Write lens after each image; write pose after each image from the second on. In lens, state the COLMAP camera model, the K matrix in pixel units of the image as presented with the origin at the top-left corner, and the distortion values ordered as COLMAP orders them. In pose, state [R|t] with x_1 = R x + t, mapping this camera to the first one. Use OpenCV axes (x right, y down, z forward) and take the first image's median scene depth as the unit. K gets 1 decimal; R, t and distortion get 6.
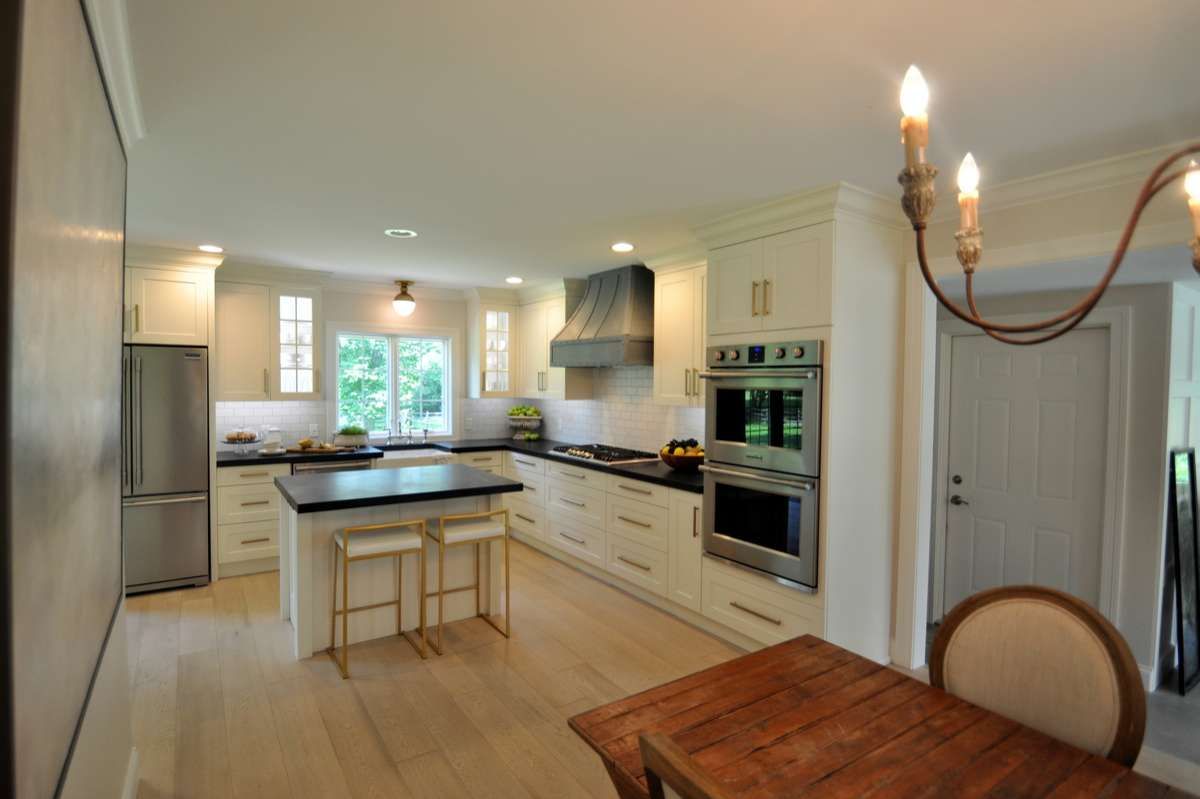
lens RADIAL K [[603.3, 0, 601.7], [0, 603.3, 399.2], [0, 0, 1]] dist [0.001561, 0.000061]
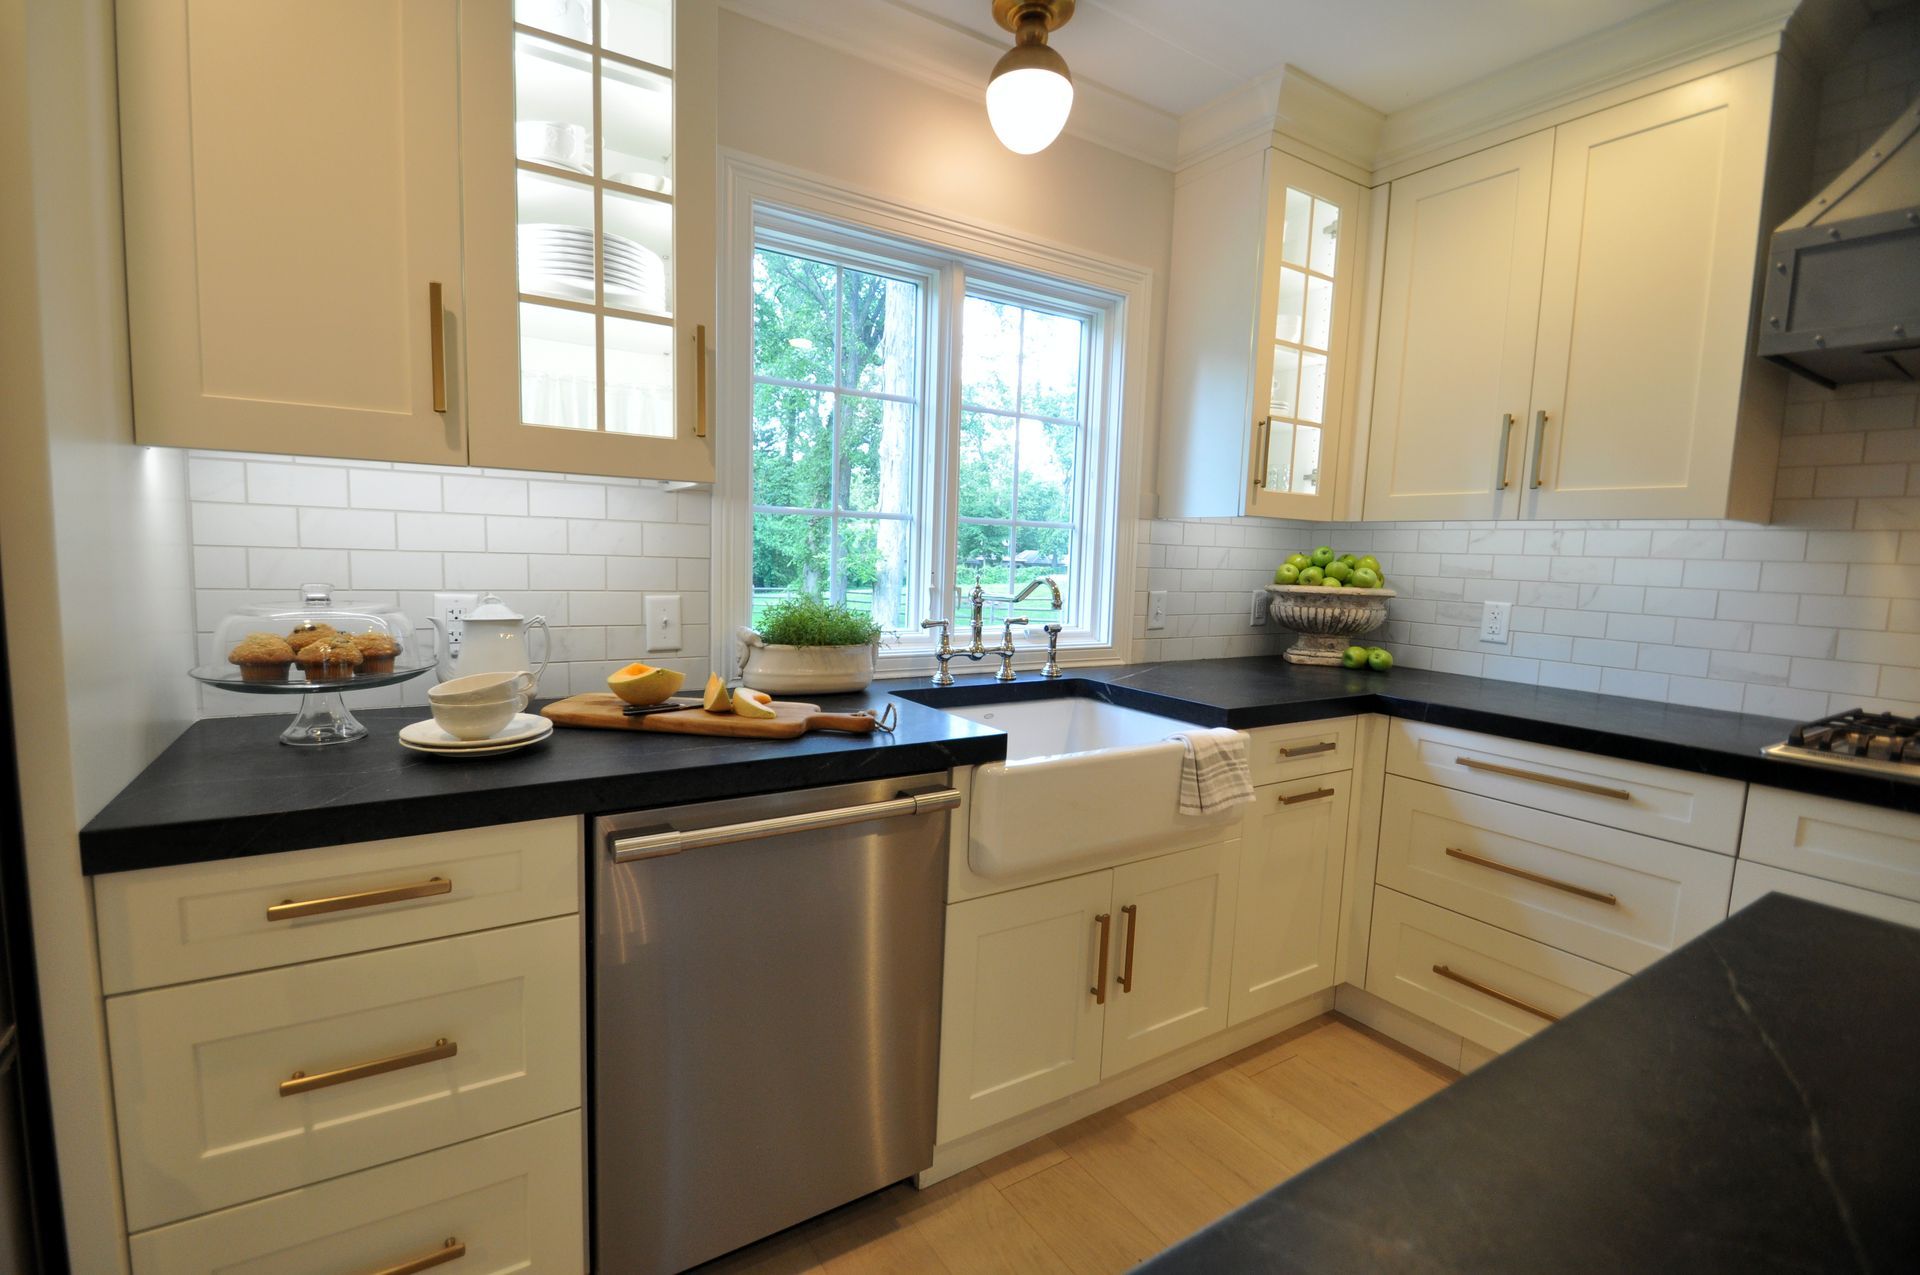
lens RADIAL K [[862.0, 0, 952.8], [0, 862.0, 640.7], [0, 0, 1]] dist [-0.000723, 0.000039]
pose [[0.999510, 0.025537, -0.018098, -0.377418], [-0.024056, 0.996679, 0.077803, 0.032089], [0.020024, -0.077329, 0.996805, 0.704809]]
